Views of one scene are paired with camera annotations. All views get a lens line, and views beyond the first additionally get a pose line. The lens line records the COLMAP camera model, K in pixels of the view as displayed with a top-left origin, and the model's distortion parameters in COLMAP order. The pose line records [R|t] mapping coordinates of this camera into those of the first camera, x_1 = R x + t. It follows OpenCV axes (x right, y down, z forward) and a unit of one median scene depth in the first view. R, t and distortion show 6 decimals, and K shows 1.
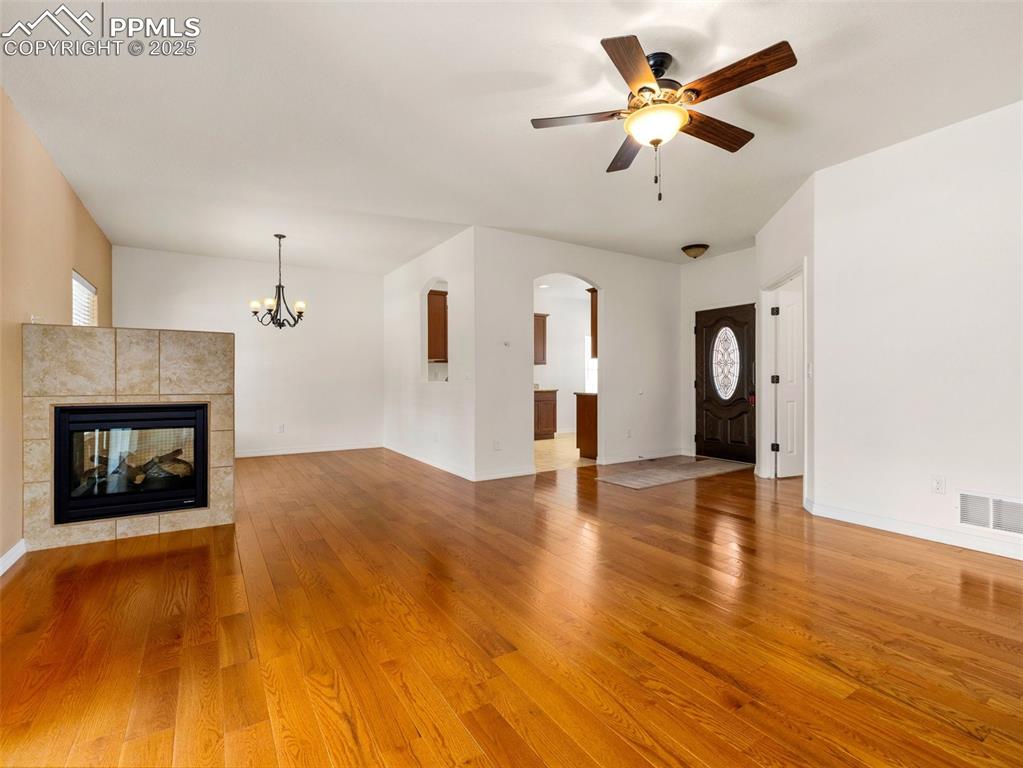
lens RADIAL K [[483.3, 0, 513.4], [0, 483.3, 380.8], [0, 0, 1]] dist [0.000045, -0.000508]
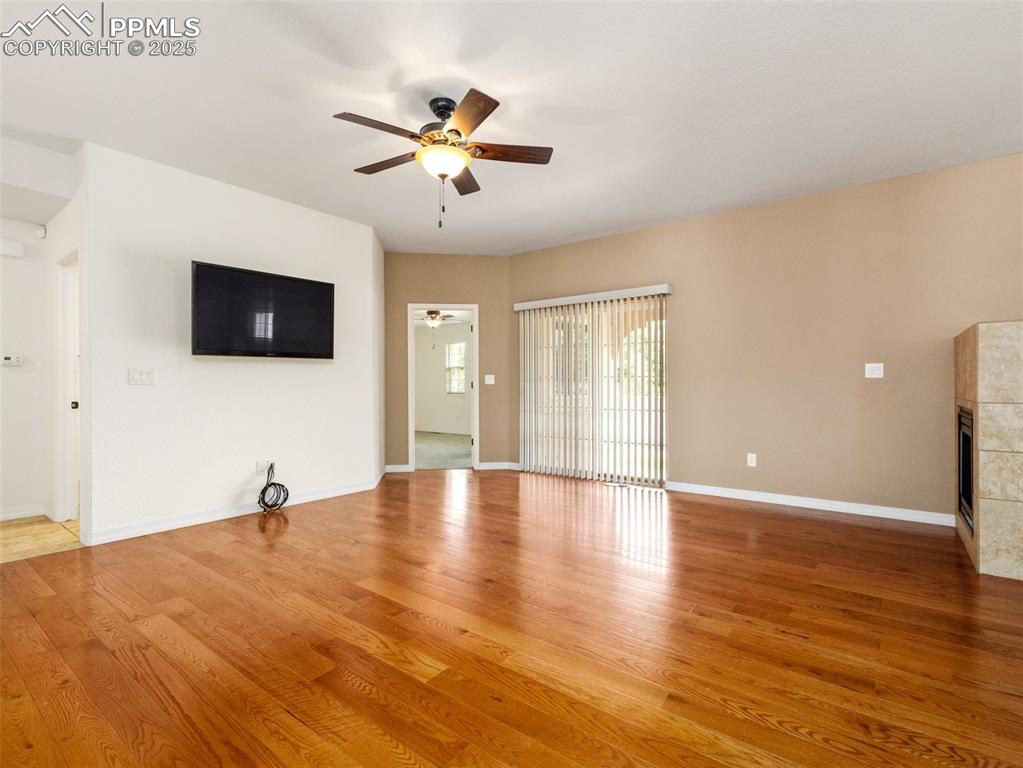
lens RADIAL K [[496.0, 0, 511.5], [0, 496.0, 384.0], [0, 0, 1]] dist [0.001093, 0.000080]
pose [[-0.937395, 0.003496, -0.348250, 0.430447], [0.003237, 0.999994, 0.001324, -0.007301], [0.348252, 0.000113, -0.937401, 1.679144]]
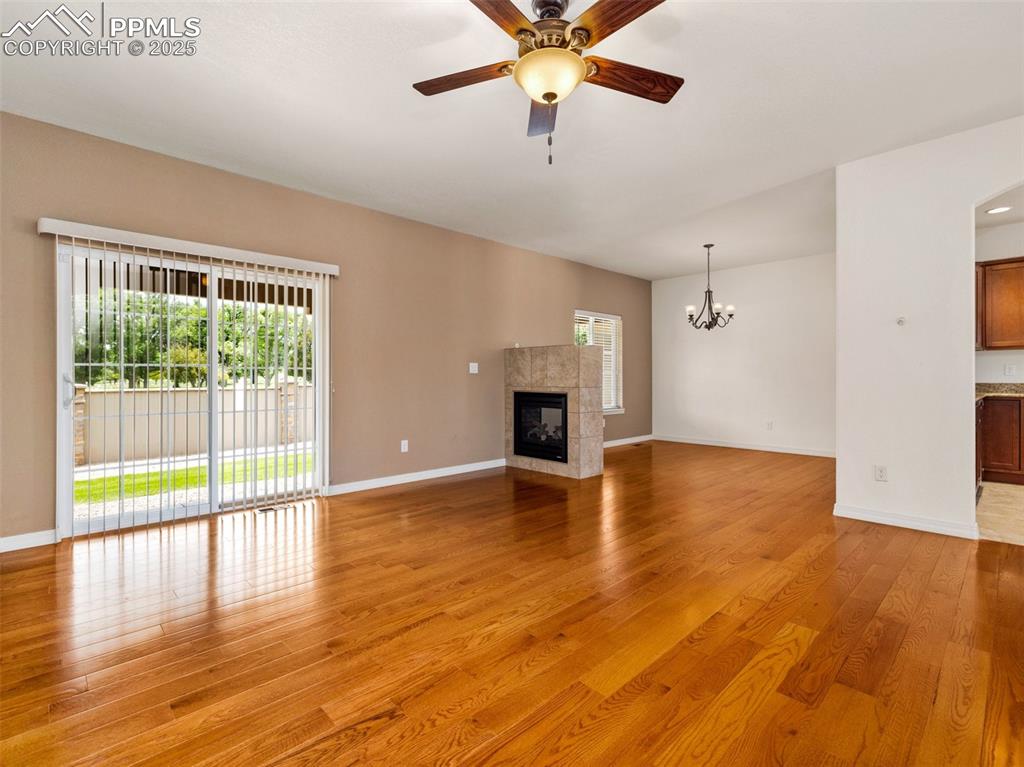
lens RADIAL K [[483.8, 0, 513.9], [0, 483.8, 380.3], [0, 0, 1]] dist [0.000045, -0.000508]
pose [[0.204482, 0.005736, -0.978853, 0.864609], [0.000388, 0.999982, 0.005941, -0.002652], [0.978870, -0.001595, 0.204477, 0.596037]]
